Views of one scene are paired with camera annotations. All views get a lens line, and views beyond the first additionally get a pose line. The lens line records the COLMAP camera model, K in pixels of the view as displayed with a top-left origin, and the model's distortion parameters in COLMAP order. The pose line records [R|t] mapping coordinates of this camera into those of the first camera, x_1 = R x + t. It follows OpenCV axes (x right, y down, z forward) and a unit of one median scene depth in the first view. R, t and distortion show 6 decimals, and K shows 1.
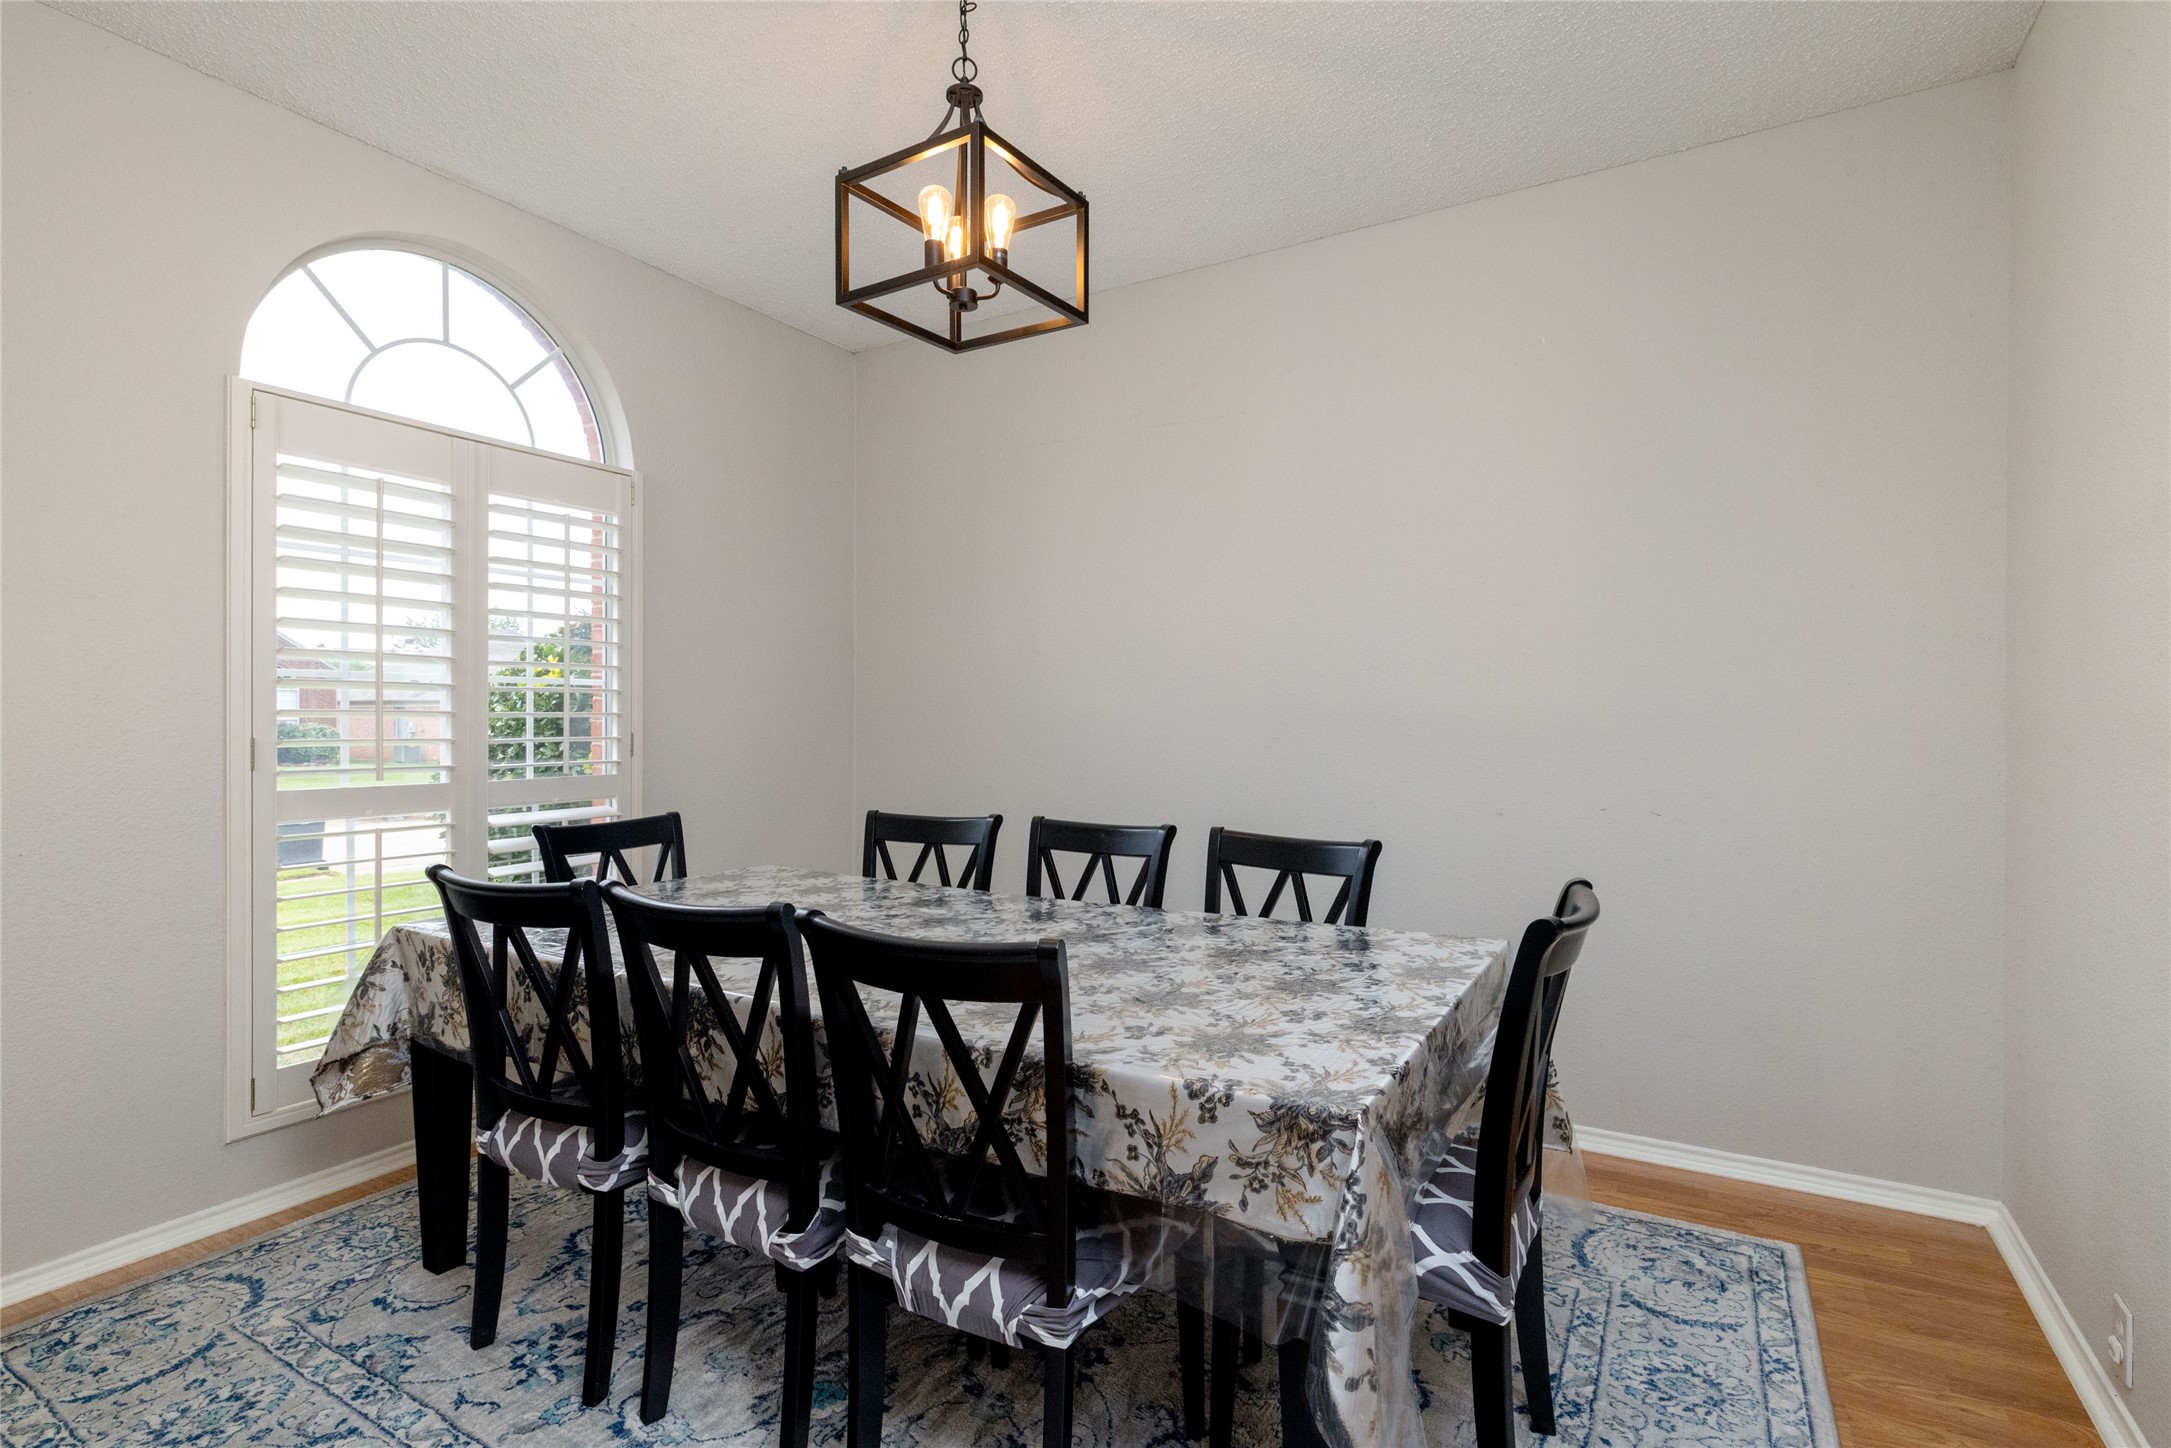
lens RADIAL K [[1050.4, 0, 1086.6], [0, 1050.4, 716.6], [0, 0, 1]] dist [-0.001549, -0.000234]
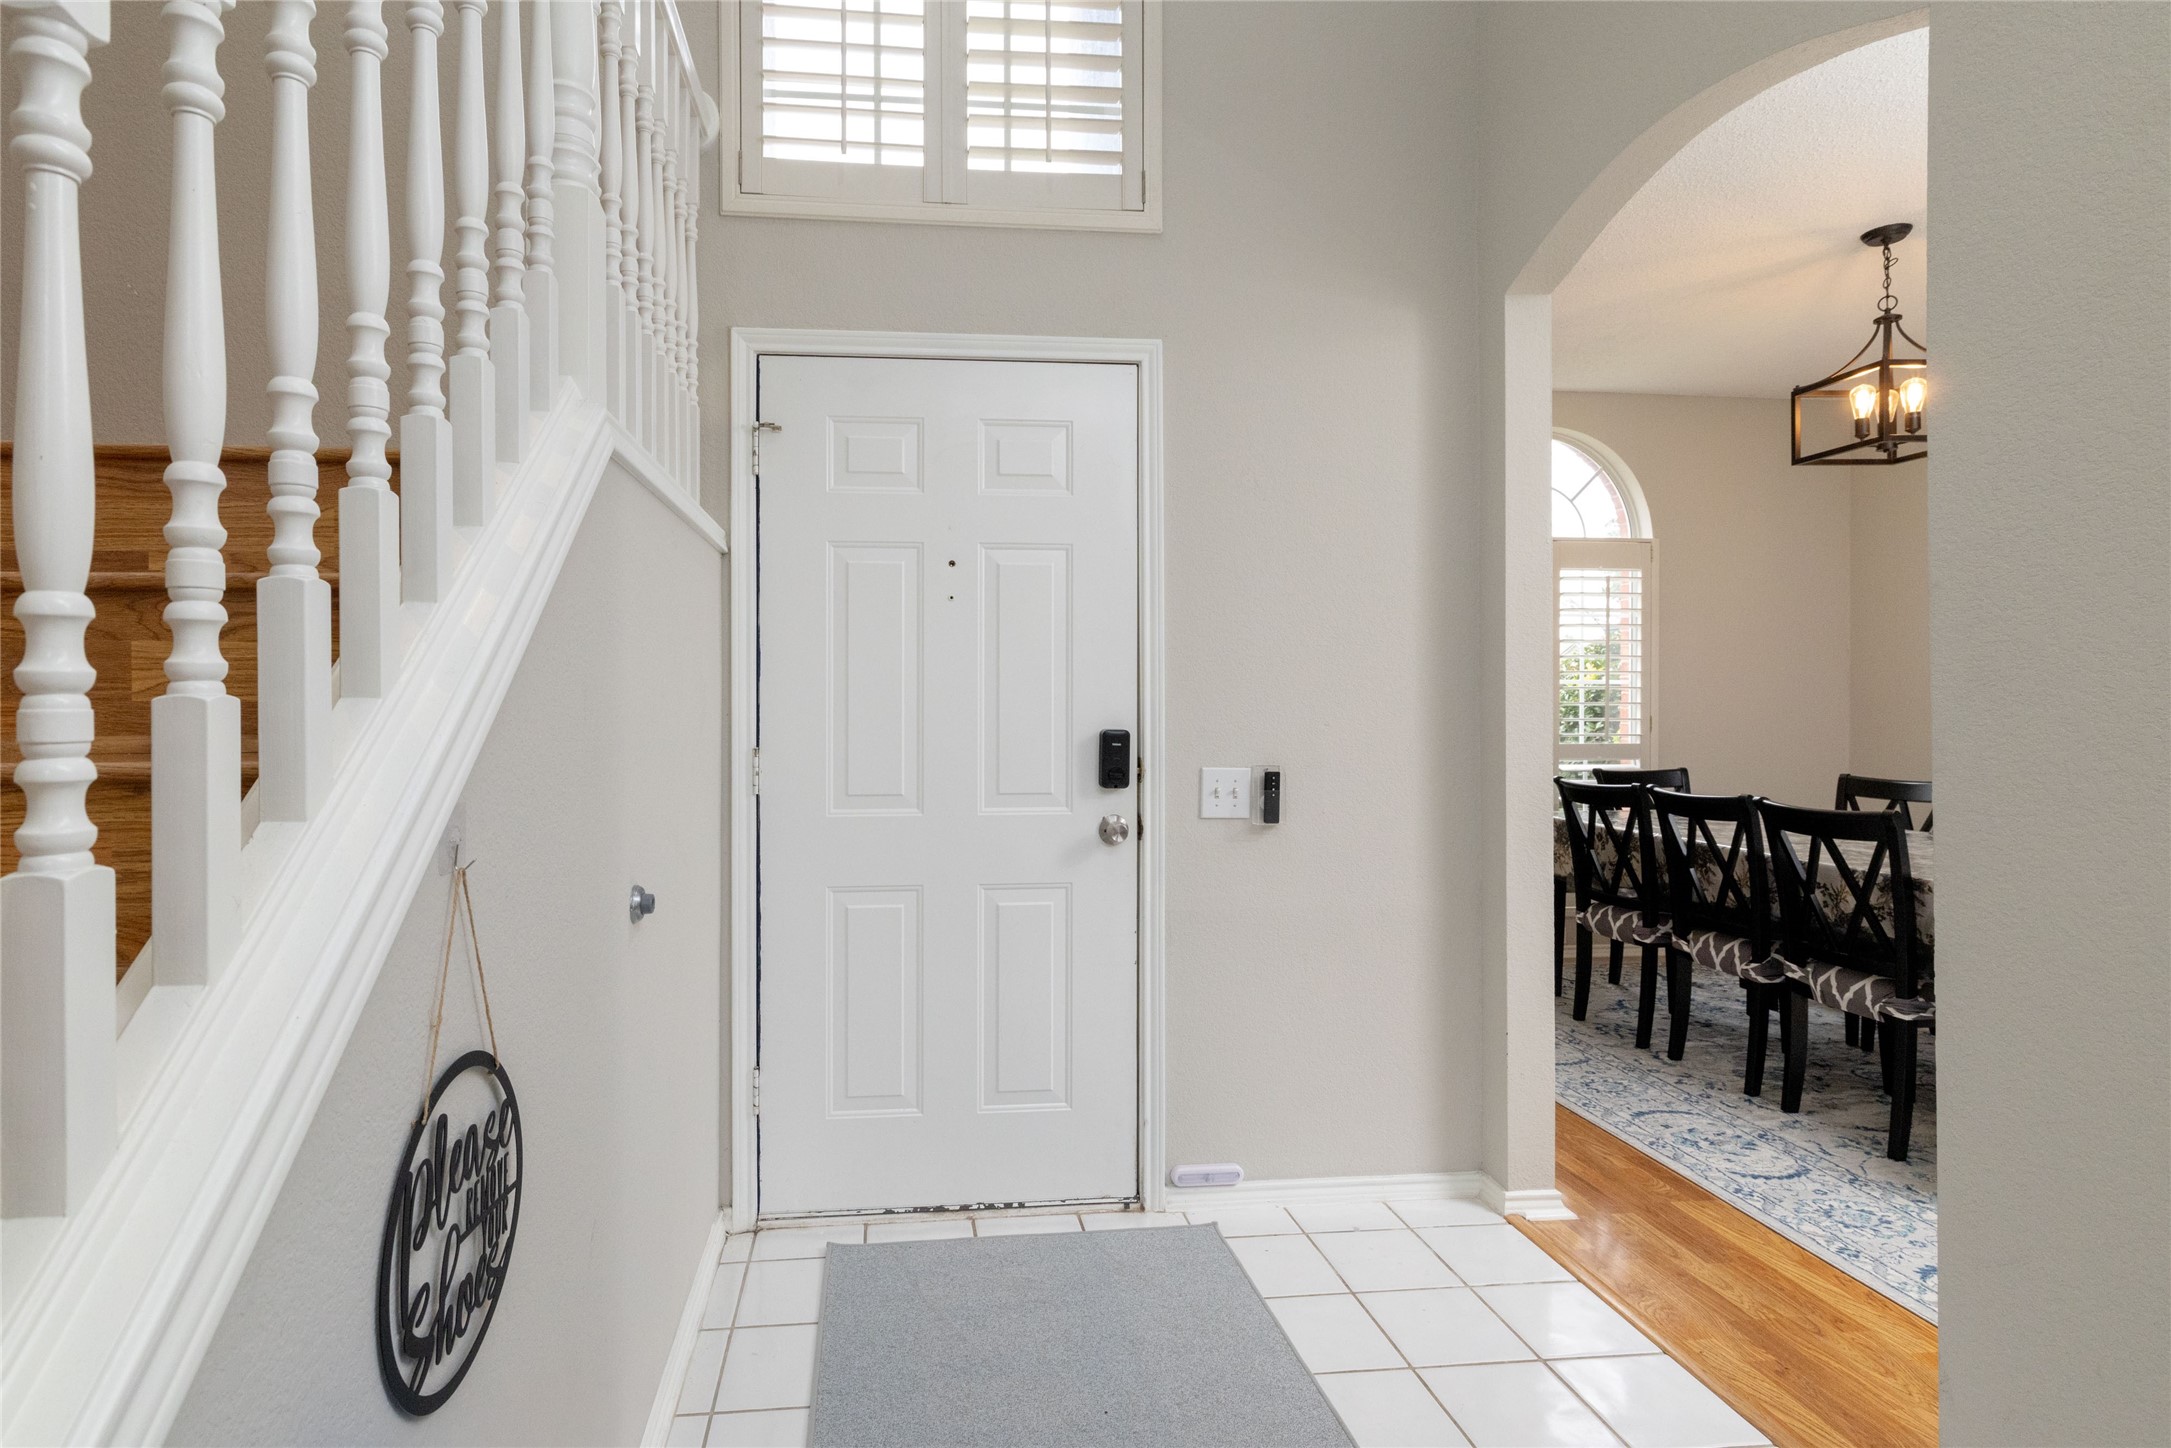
lens RADIAL K [[1078.2, 0, 983.2], [0, 1078.2, 699.8], [0, 0, 1]] dist [-0.000419, 0.000509]
pose [[0.586774, -0.001354, -0.809749, 0.507291], [-0.002629, 0.999990, -0.003577, 0.001410], [0.809746, 0.004228, 0.586765, -1.356598]]
